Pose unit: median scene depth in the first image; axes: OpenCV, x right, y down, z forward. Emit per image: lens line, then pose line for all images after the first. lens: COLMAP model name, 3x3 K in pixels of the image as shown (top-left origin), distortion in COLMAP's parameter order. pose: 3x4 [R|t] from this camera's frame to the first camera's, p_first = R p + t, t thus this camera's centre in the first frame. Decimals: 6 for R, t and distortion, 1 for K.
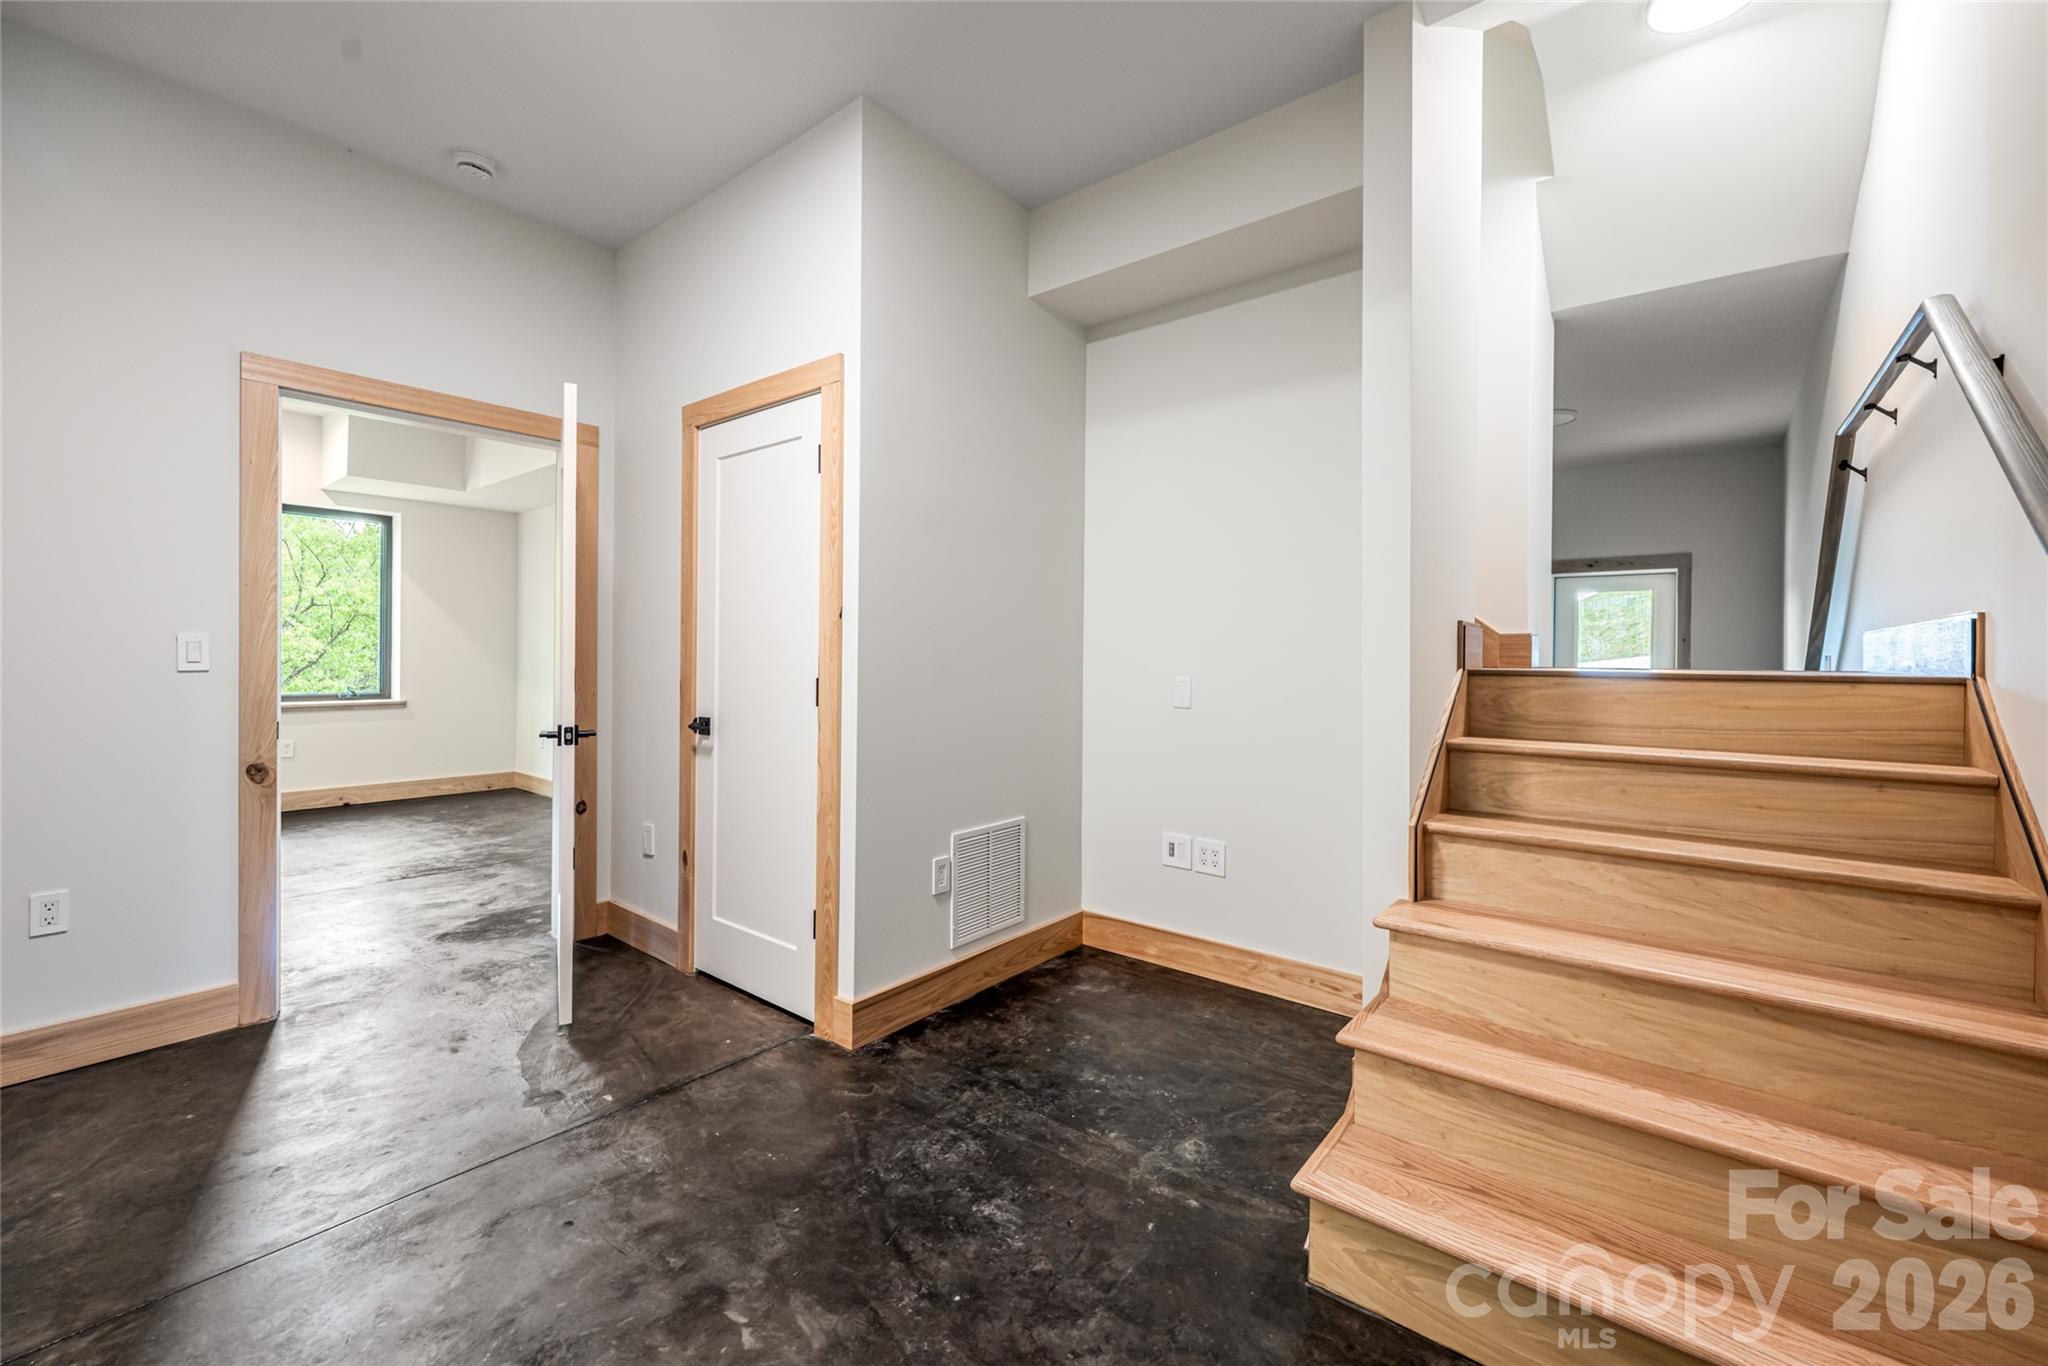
lens RADIAL K [[833.2, 0, 1027.1], [0, 833.2, 665.9], [0, 0, 1]] dist [-0.002657, -0.000104]
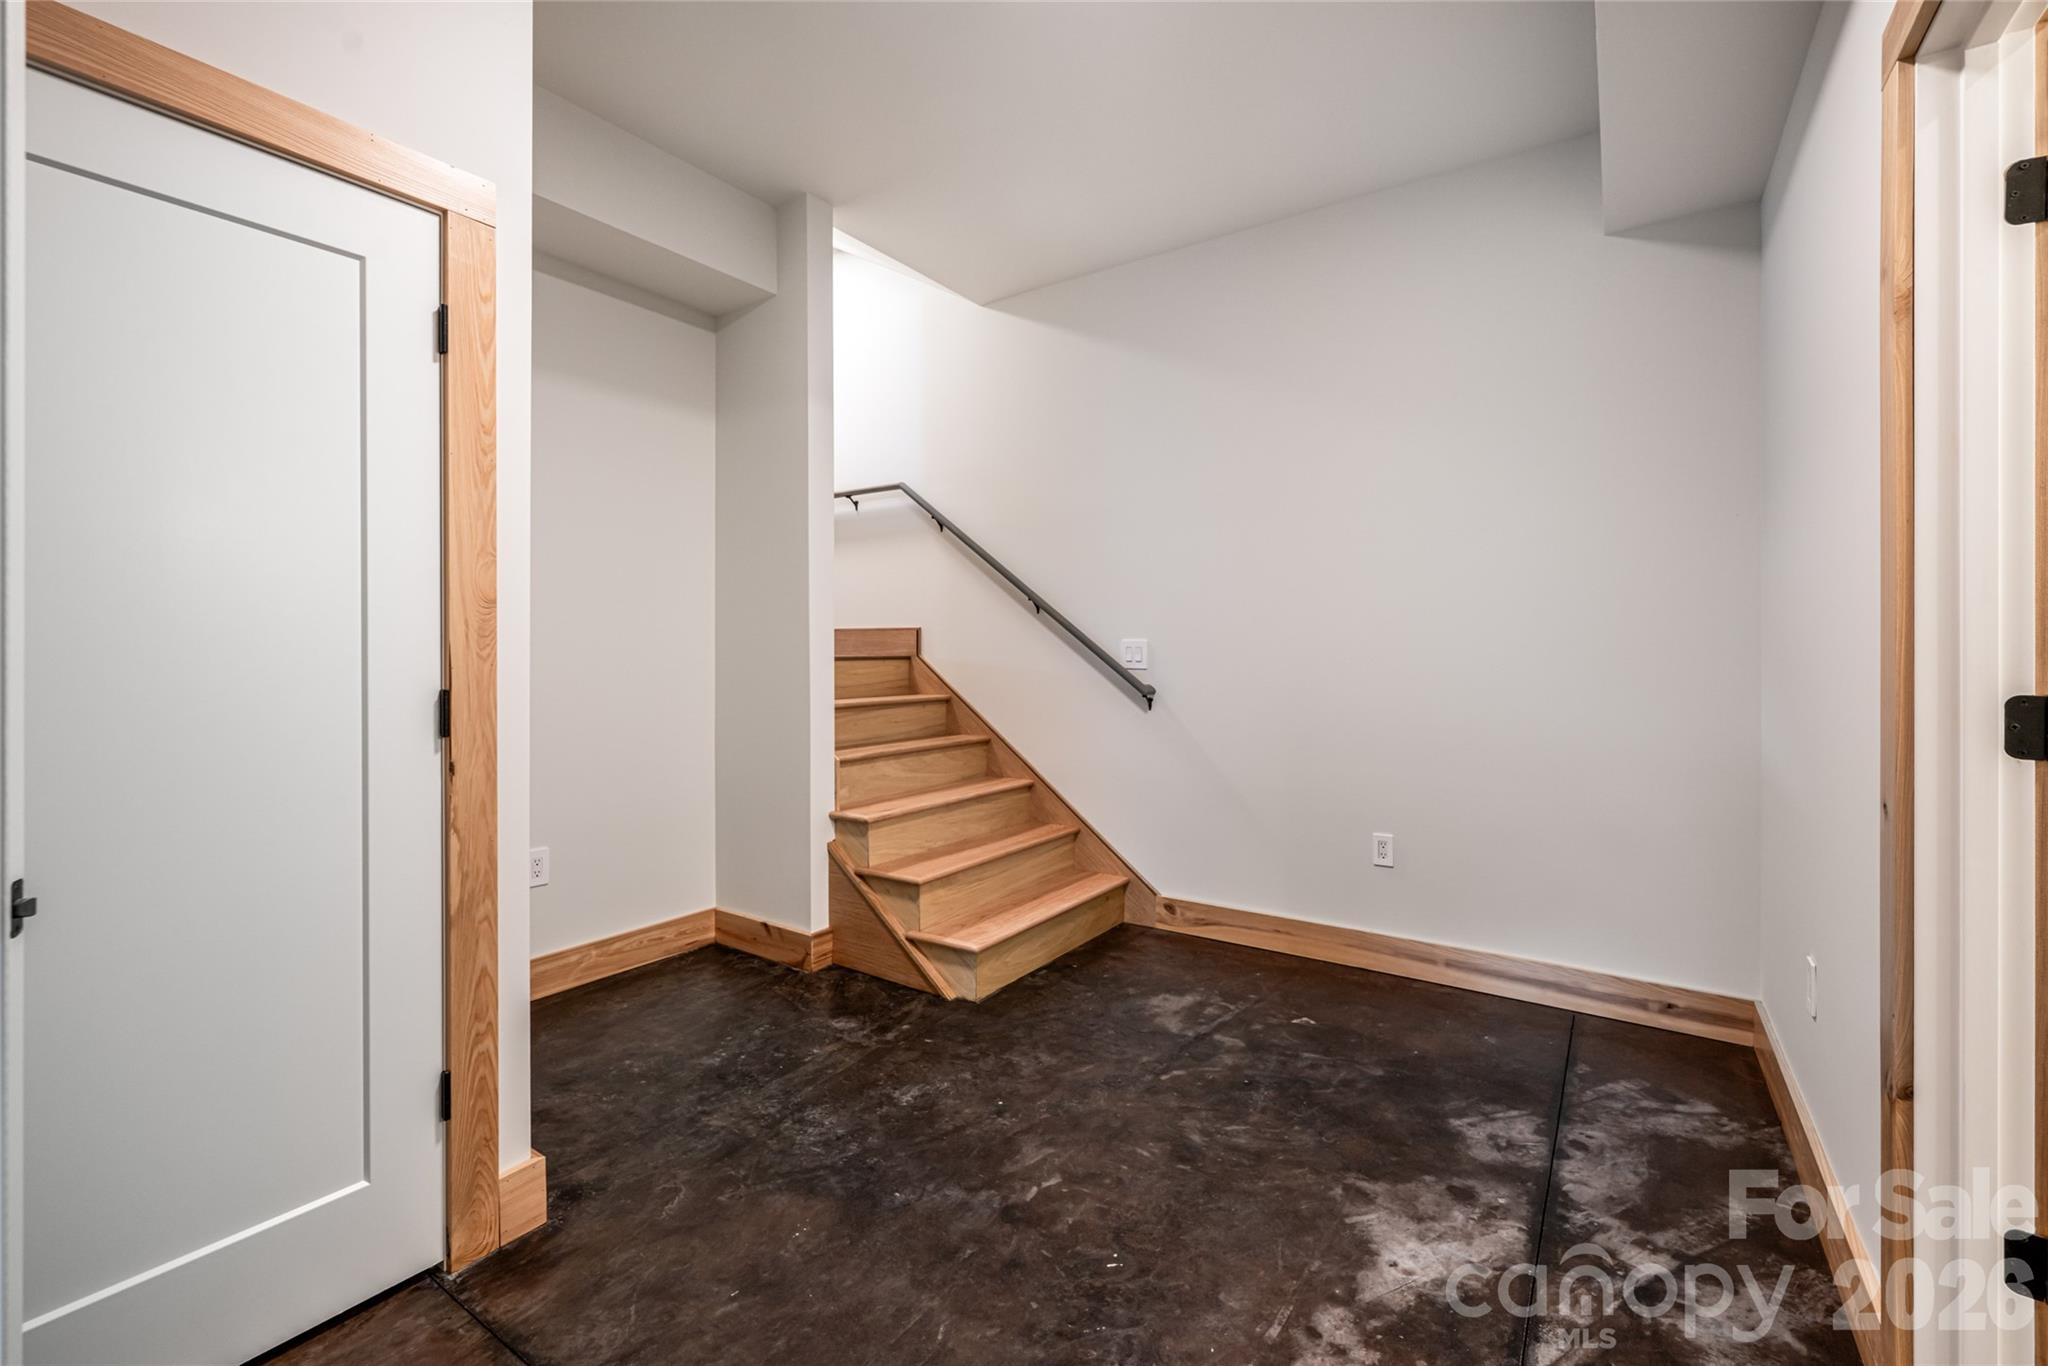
lens RADIAL K [[885.1, 0, 1025.2], [0, 885.1, 664.4], [0, 0, 1]] dist [0.000491, 0.000076]
pose [[-0.081210, -0.025862, 0.996361, -1.202108], [0.011384, 0.999574, 0.026873, -0.021938], [-0.996632, 0.013525, -0.080881, 0.816747]]
